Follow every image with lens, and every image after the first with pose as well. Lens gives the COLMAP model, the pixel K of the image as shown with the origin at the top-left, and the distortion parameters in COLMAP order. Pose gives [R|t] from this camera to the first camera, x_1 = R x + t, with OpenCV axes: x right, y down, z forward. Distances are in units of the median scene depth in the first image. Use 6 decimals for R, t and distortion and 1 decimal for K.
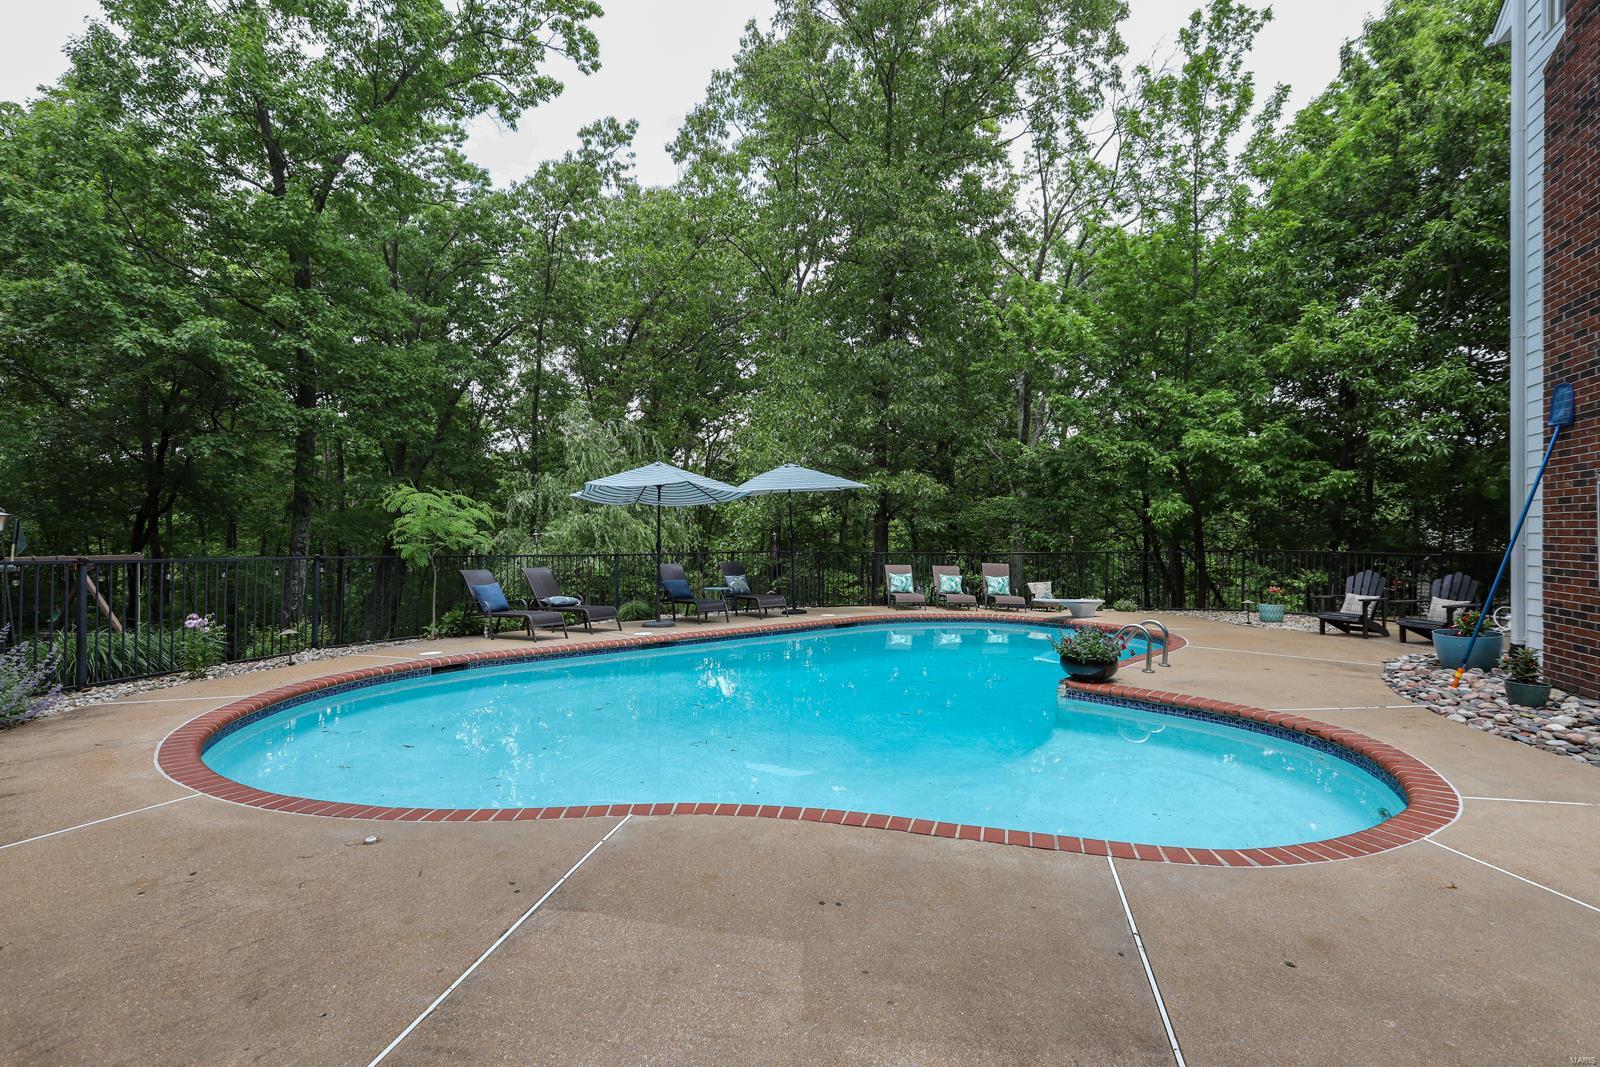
lens RADIAL K [[744.0, 0, 807.2], [0, 744.0, 534.1], [0, 0, 1]] dist [-0.002244, 0.000056]
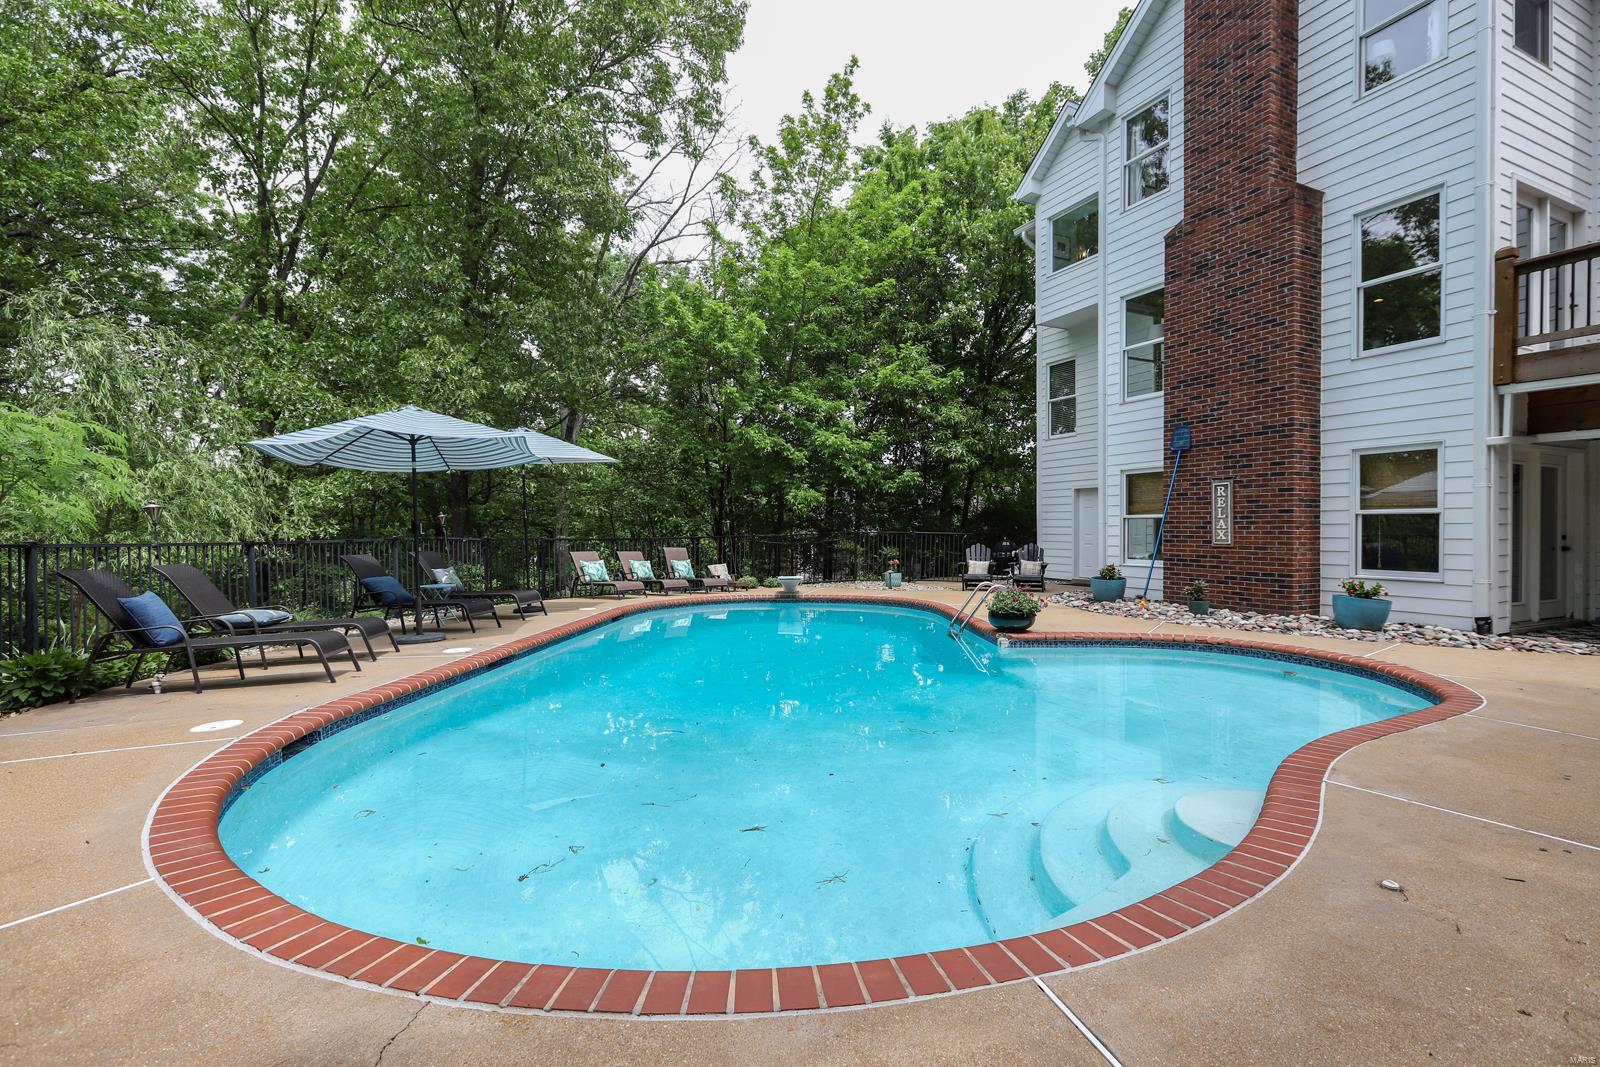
lens RADIAL K [[727.4, 0, 809.6], [0, 727.4, 534.4], [0, 0, 1]] dist [0.002802, 0.000485]
pose [[0.677174, -0.006931, 0.735790, -0.370163], [-0.000426, 0.999952, 0.009812, 0.014357], [-0.735823, -0.006958, 0.677138, 0.229473]]
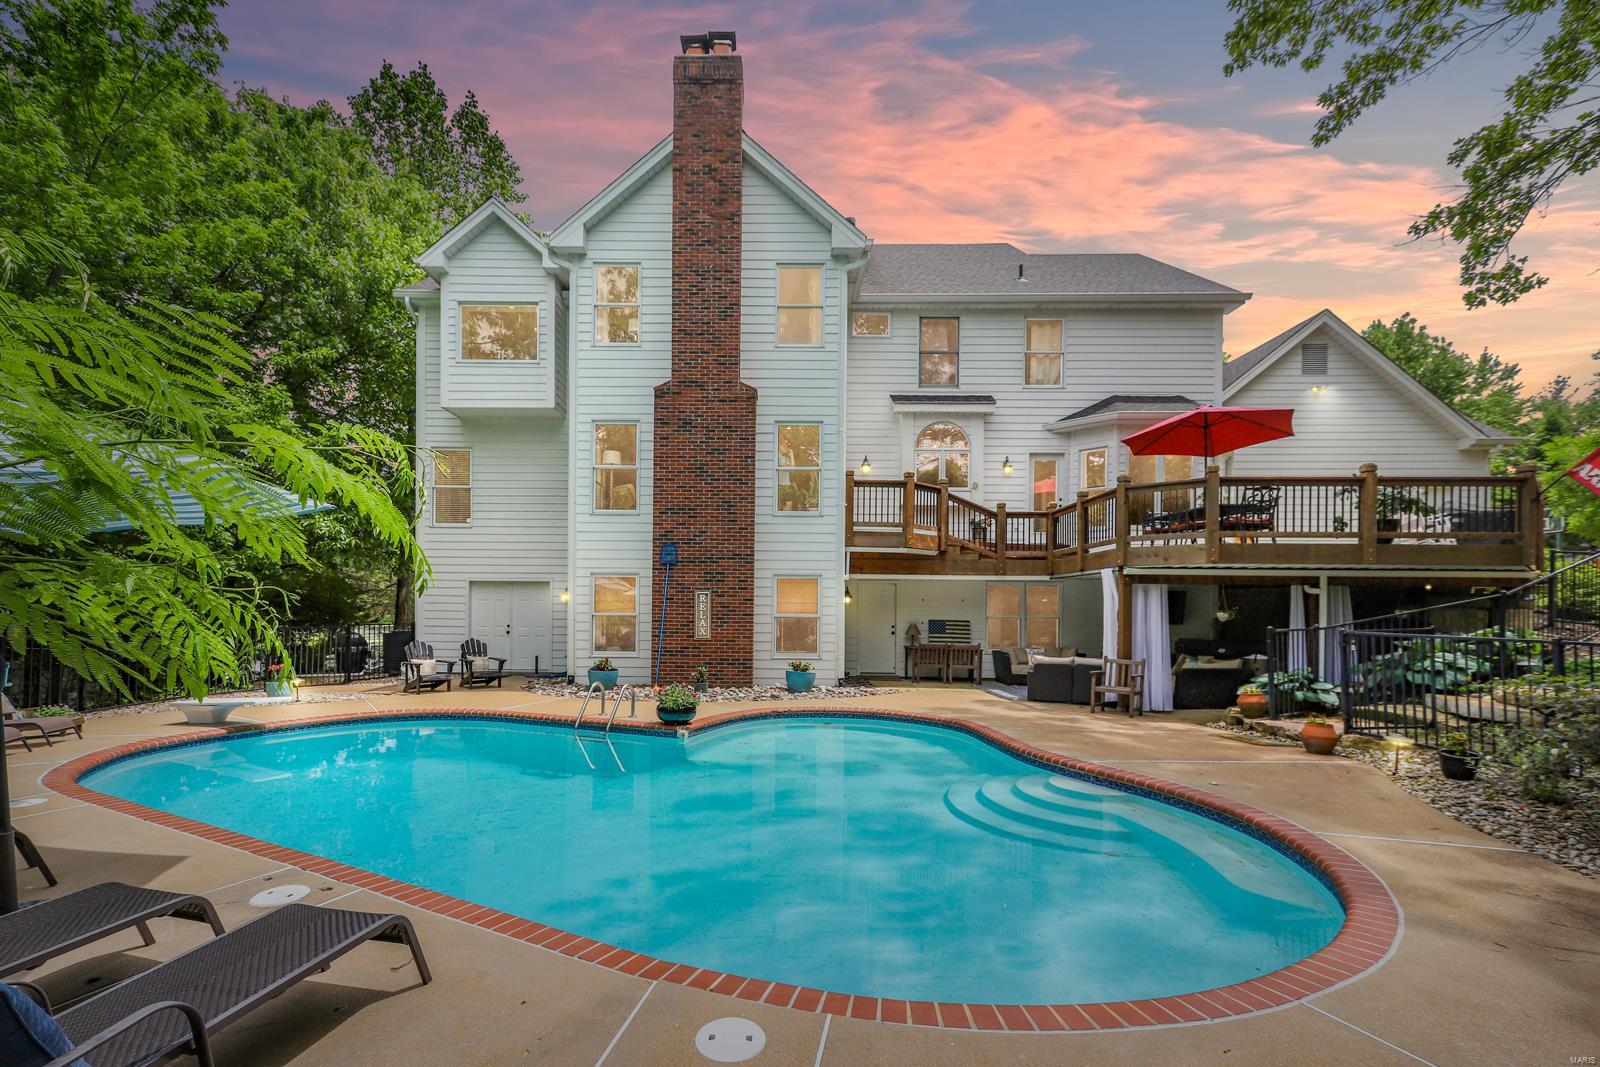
lens RADIAL K [[703.4, 0, 798.5], [0, 703.4, 614.1], [0, 0, 1]] dist [0.020652, 0.000100]
pose [[-0.353066, -0.007502, 0.935568, -0.473725], [-0.013584, 0.999904, 0.002892, -0.005371], [-0.935500, -0.011688, -0.353134, 0.631927]]
